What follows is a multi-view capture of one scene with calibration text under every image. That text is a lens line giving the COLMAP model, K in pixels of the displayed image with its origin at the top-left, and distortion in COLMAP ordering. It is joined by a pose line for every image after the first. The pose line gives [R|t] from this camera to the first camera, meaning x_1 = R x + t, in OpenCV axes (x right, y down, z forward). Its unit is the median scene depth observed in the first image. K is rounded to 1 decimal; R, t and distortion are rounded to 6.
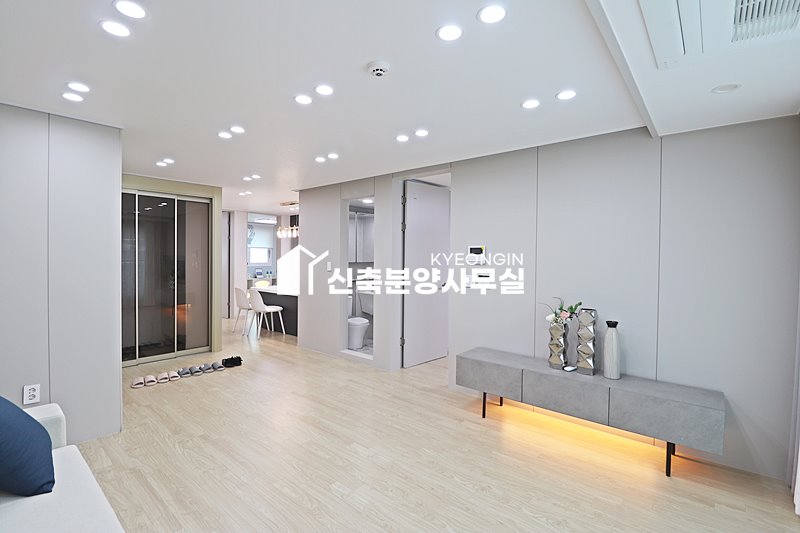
lens RADIAL K [[369.4, 0, 401.0], [0, 369.4, 262.4], [0, 0, 1]] dist [-0.000254, -0.013768]
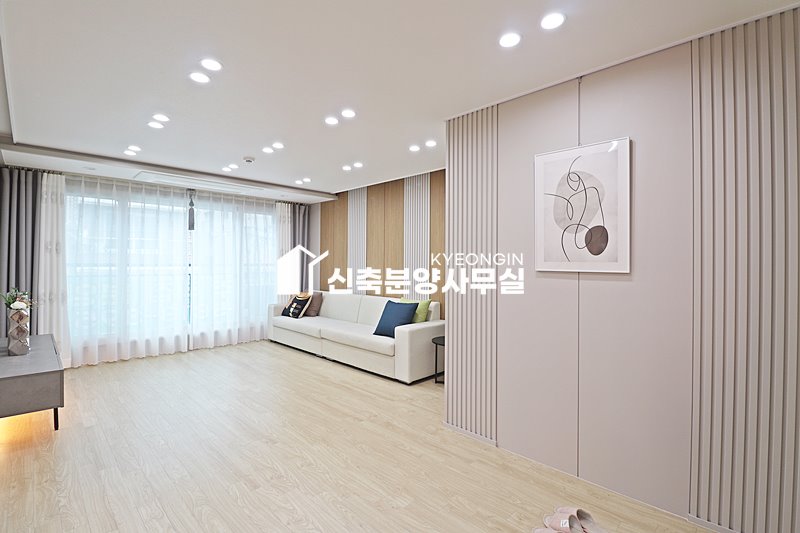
lens RADIAL K [[369.4, 0, 401.0], [0, 369.4, 262.4], [0, 0, 1]] dist [-0.000254, -0.013768]
pose [[-0.997084, -0.015668, 0.074680, -0.613947], [-0.014567, 0.999777, 0.015261, 0.005028], [-0.074903, 0.014129, -0.997091, 1.716999]]
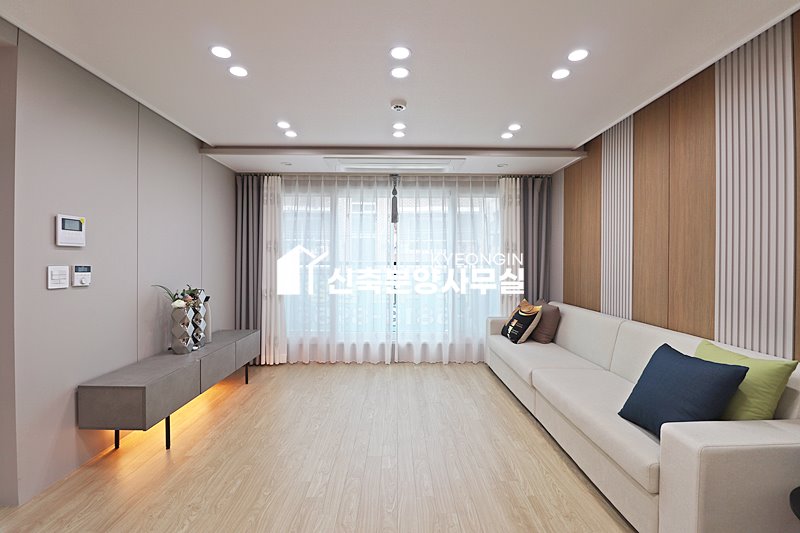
lens RADIAL K [[369.4, 0, 401.0], [0, 369.4, 262.4], [0, 0, 1]] dist [-0.000254, -0.013768]
pose [[-0.656816, -0.016522, 0.753870, -0.638042], [0.001982, 0.999719, 0.023637, 0.017455], [-0.754048, 0.017019, -0.656598, 1.090210]]
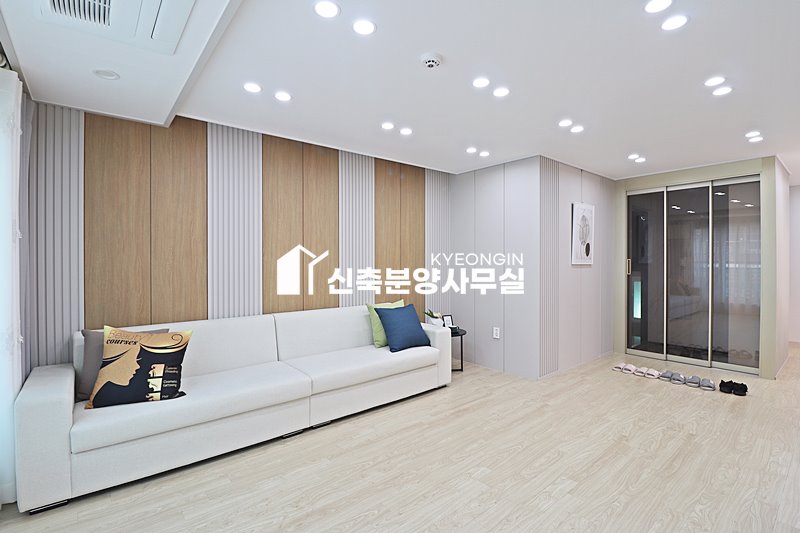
lens RADIAL K [[374.3, 0, 400.0], [0, 374.3, 266.5], [0, 0, 1]] dist [0.003131, -0.012831]
pose [[-0.174031, 0.005757, -0.984723, 0.575225], [-0.016181, 0.999831, 0.008705, 0.033565], [0.984607, 0.017448, -0.173908, 0.631627]]
